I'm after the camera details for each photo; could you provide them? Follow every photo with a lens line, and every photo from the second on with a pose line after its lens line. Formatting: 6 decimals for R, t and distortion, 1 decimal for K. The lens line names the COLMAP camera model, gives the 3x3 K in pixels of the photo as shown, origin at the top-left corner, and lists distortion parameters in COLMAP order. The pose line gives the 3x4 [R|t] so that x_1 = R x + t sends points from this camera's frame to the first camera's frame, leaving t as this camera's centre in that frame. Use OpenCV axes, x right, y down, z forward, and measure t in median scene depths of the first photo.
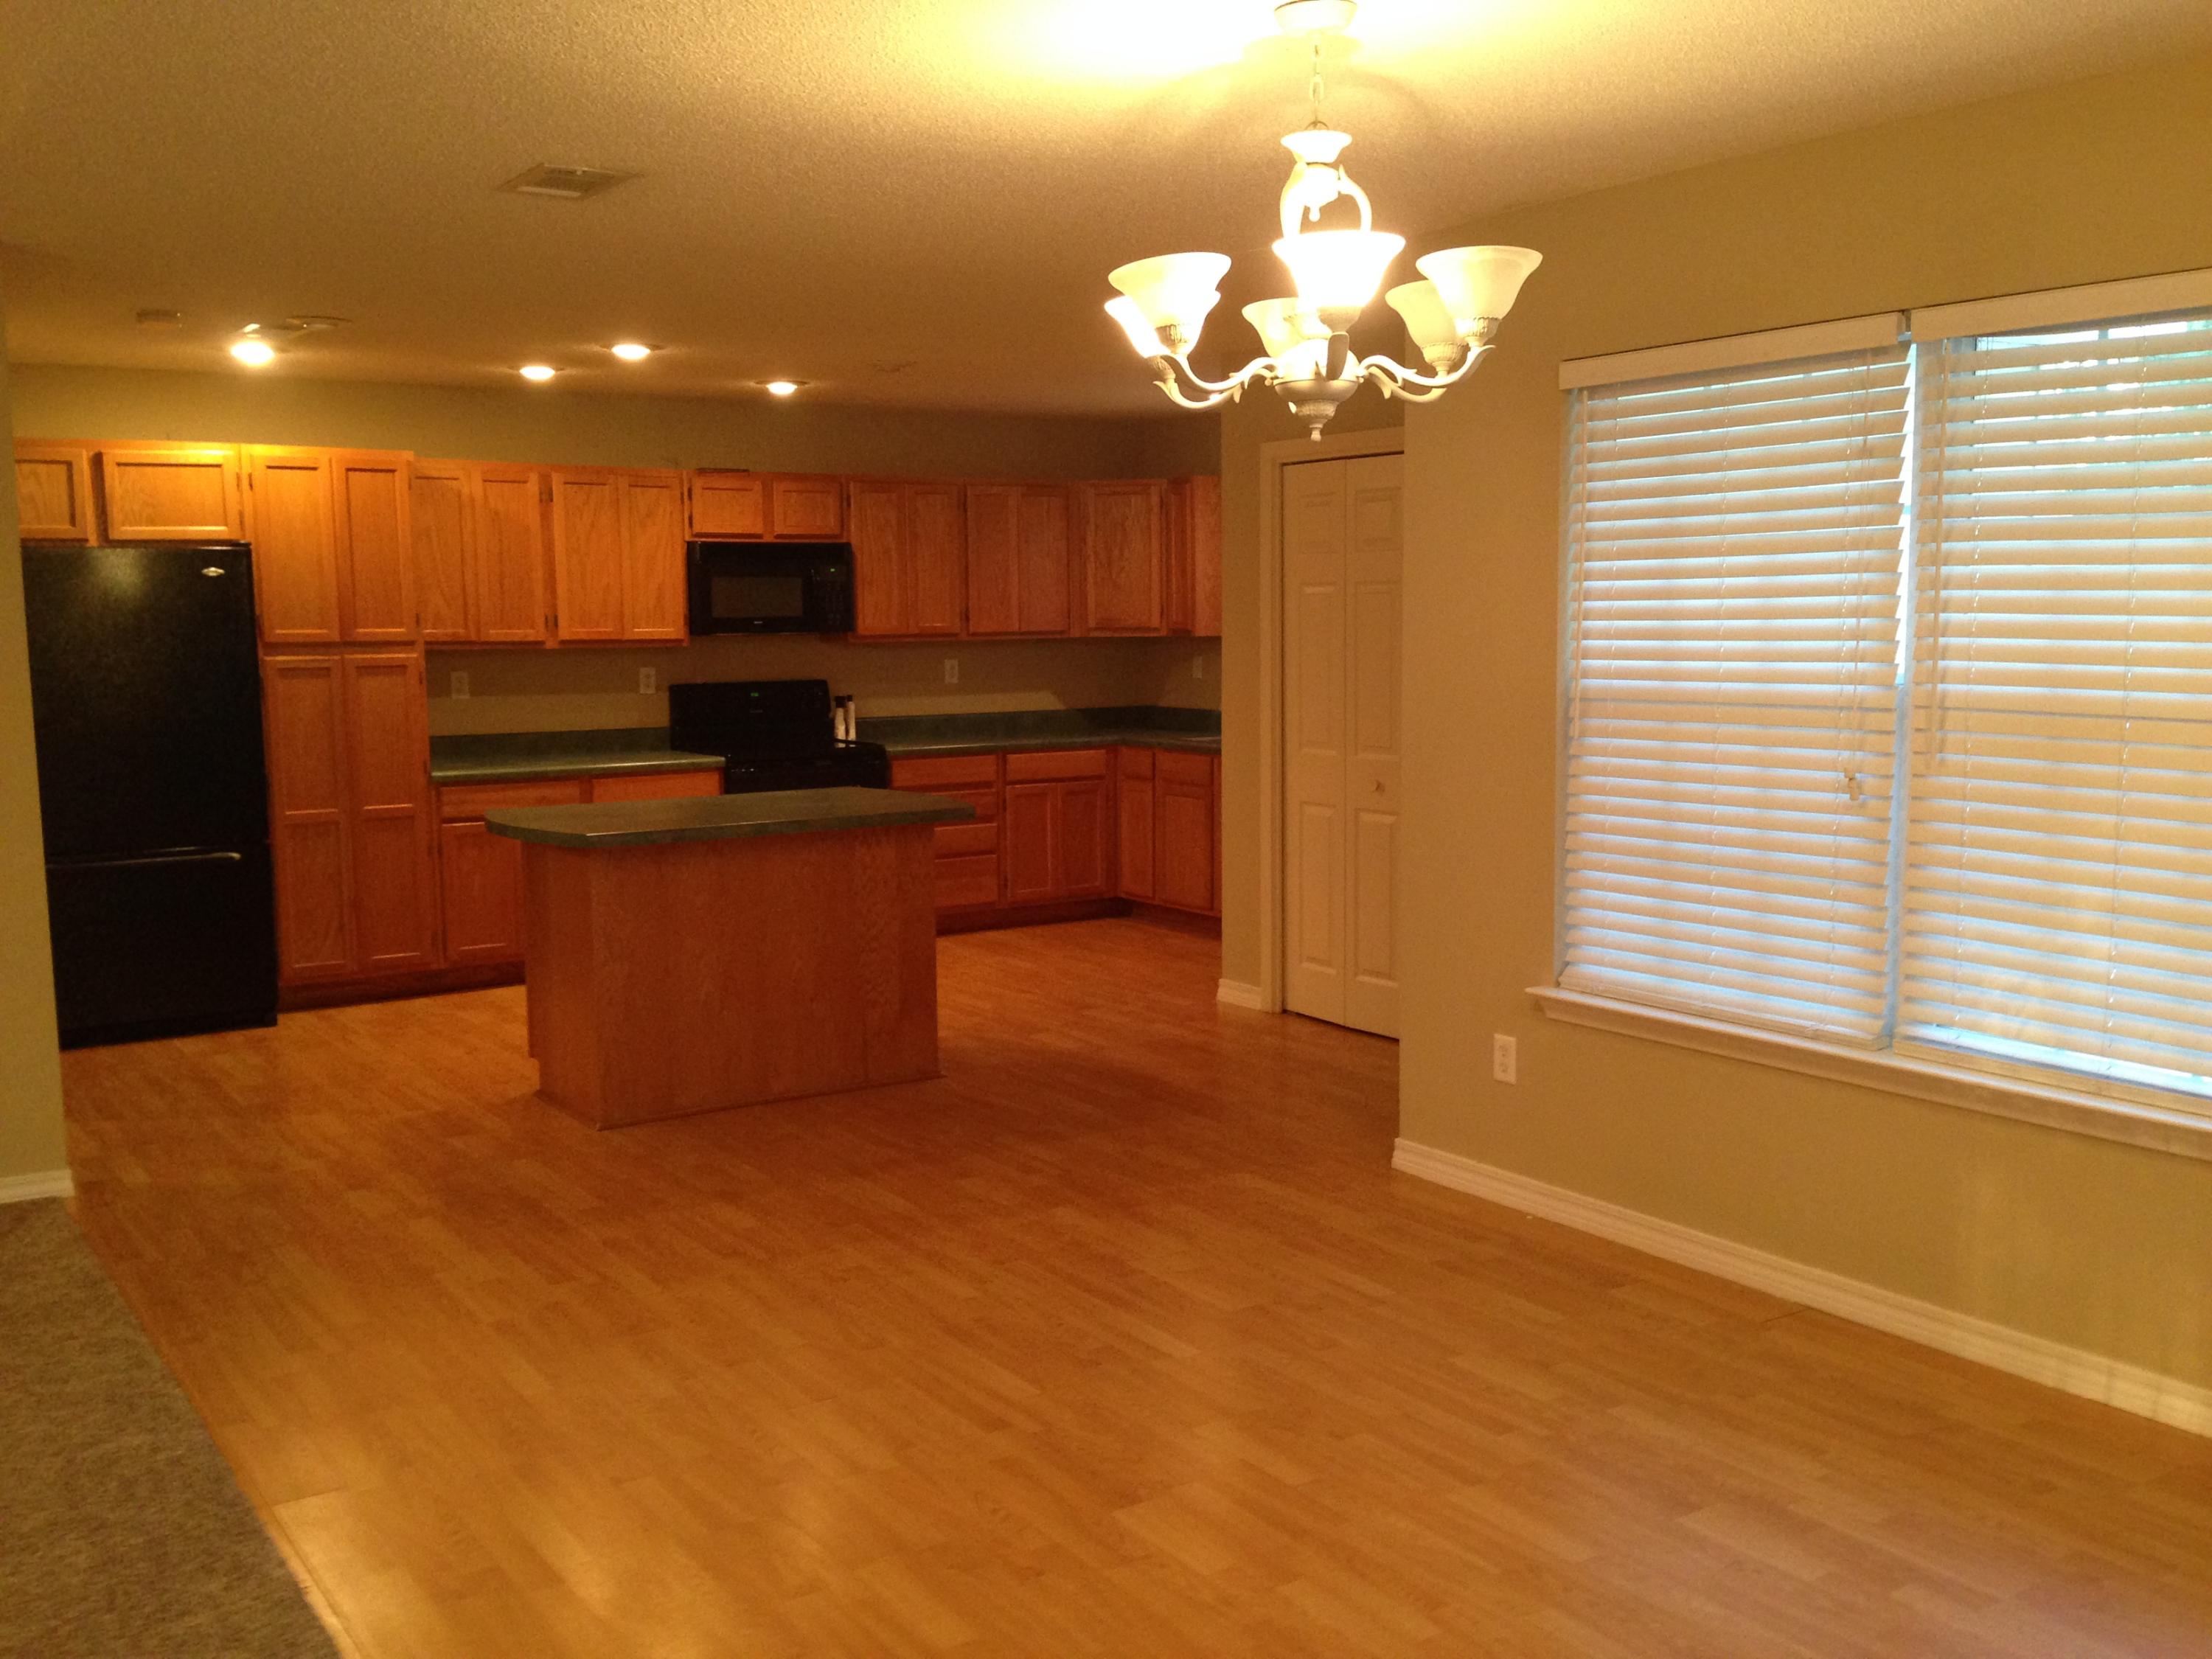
lens RADIAL K [[2024.7, 0, 1106.0], [0, 2024.7, 829.5], [0, 0, 1]] dist [0.097555, -0.105008]
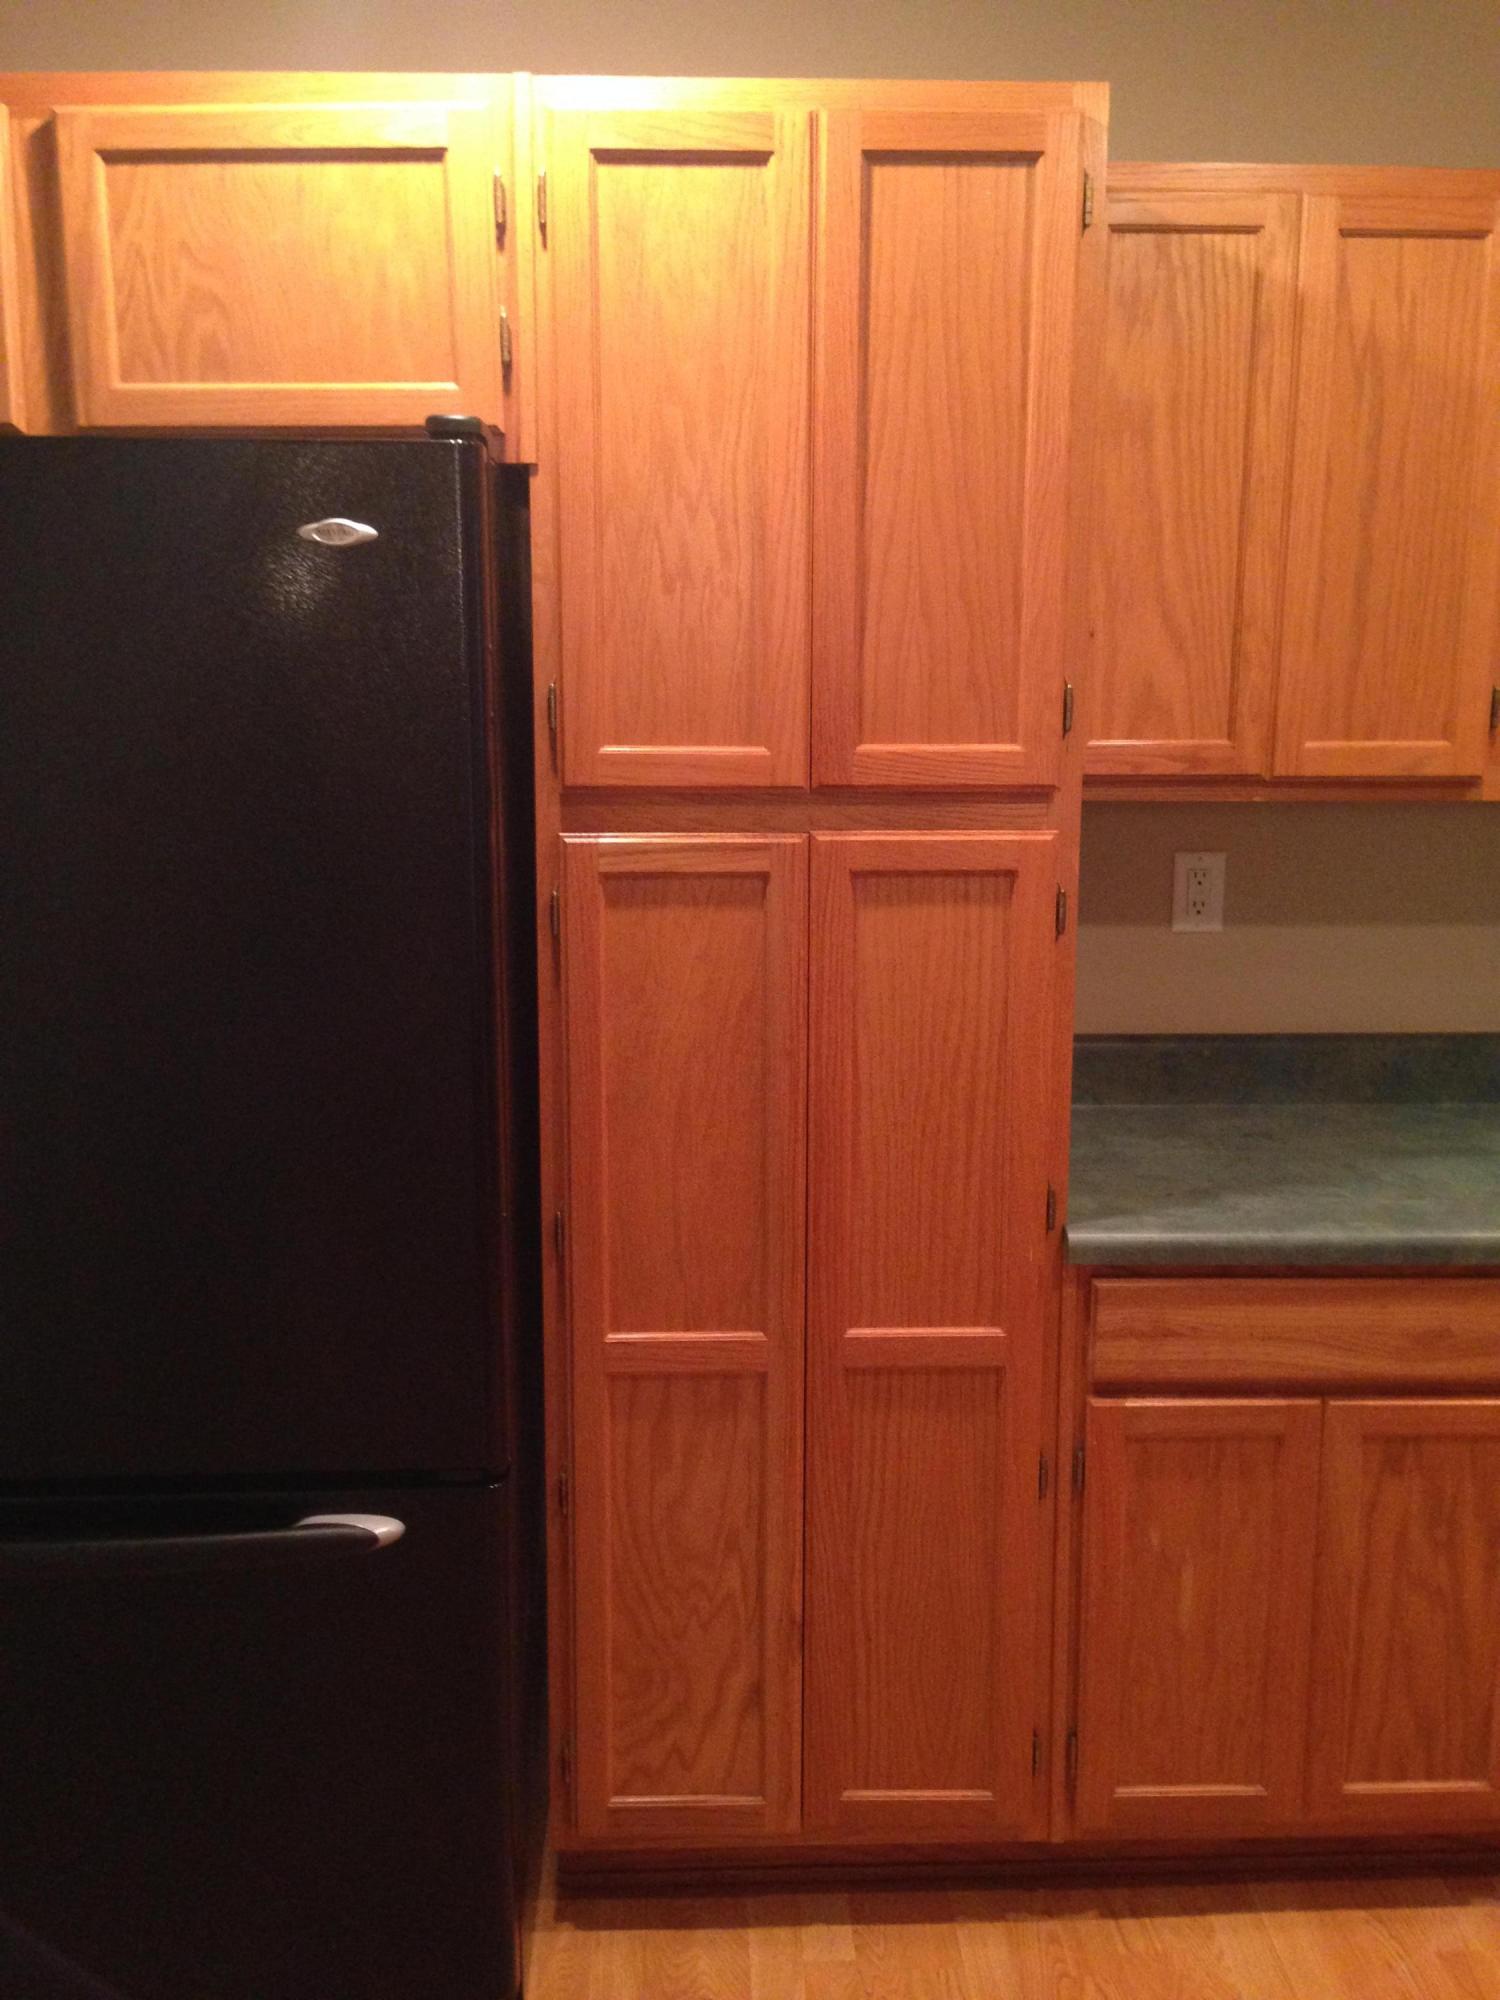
lens RADIAL K [[1865.1, 0, 742.2], [0, 1865.1, 995.2], [0, 0, 1]] dist [0.123614, -0.213171]
pose [[0.848905, 0.106227, -0.517761, -0.228064], [-0.069064, 0.993490, 0.090596, -0.081383], [0.524014, -0.041149, 0.850715, 0.729270]]
